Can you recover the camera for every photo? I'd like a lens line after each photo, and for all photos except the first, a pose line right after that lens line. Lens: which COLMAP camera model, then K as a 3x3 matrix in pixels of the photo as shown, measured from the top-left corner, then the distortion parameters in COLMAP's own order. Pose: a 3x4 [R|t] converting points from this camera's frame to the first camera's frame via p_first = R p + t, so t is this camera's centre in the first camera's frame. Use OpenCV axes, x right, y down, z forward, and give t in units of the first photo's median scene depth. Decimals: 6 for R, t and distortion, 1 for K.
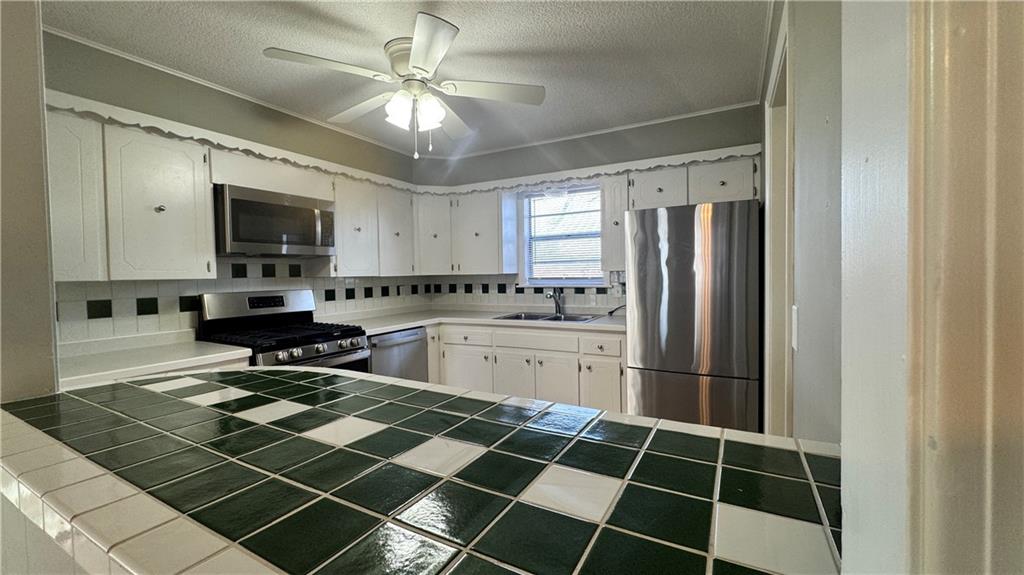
lens RADIAL K [[411.8, 0, 510.5], [0, 411.8, 285.7], [0, 0, 1]] dist [-0.002316, -0.000619]
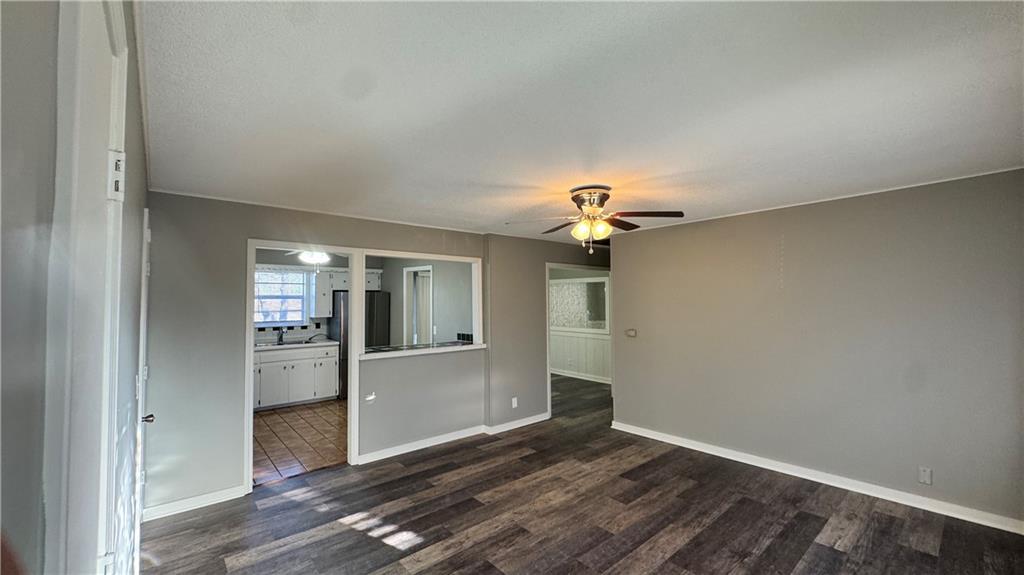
lens RADIAL K [[411.8, 0, 512.4], [0, 411.8, 284.3], [0, 0, 1]] dist [-0.002316, -0.000619]
pose [[0.338033, 0.049534, 0.939830, -1.284283], [0.025292, 0.997775, -0.061685, -0.046206], [-0.940794, 0.044622, 0.336028, -0.559255]]
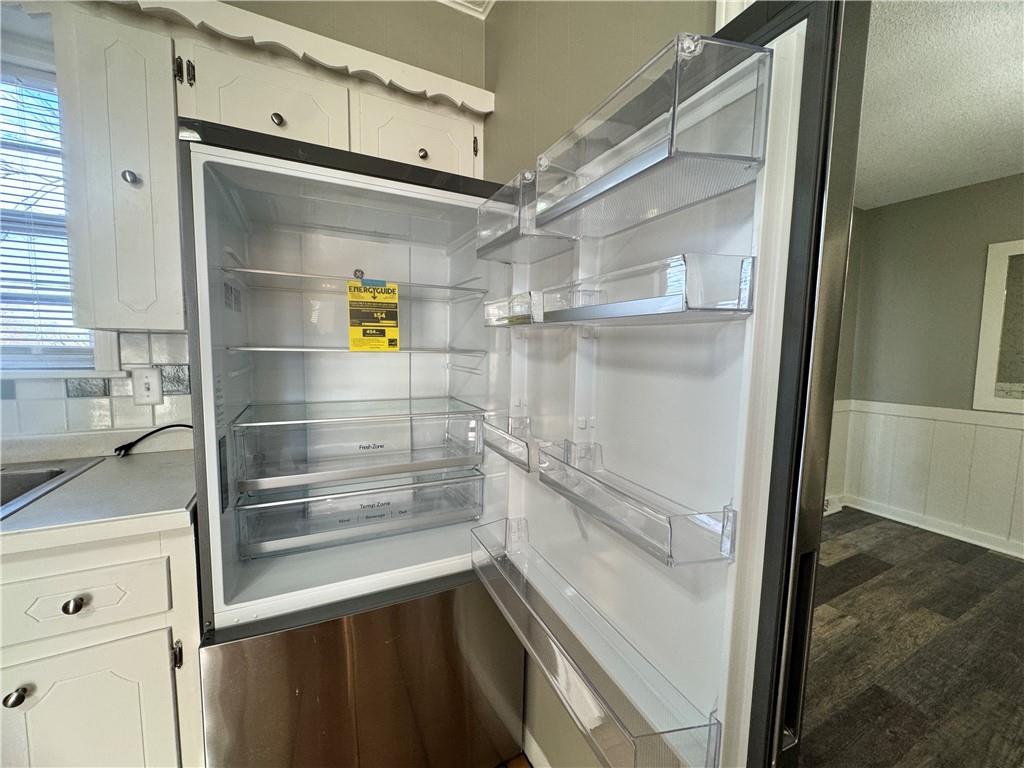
lens RADIAL K [[409.2, 0, 509.2], [0, 409.2, 382.7], [0, 0, 1]] dist [-0.003006, -0.001022]
pose [[0.555179, -0.042650, 0.830636, 0.138358], [0.002011, 0.998750, 0.049939, -0.008640], [-0.831728, -0.026055, 0.554571, 0.532888]]
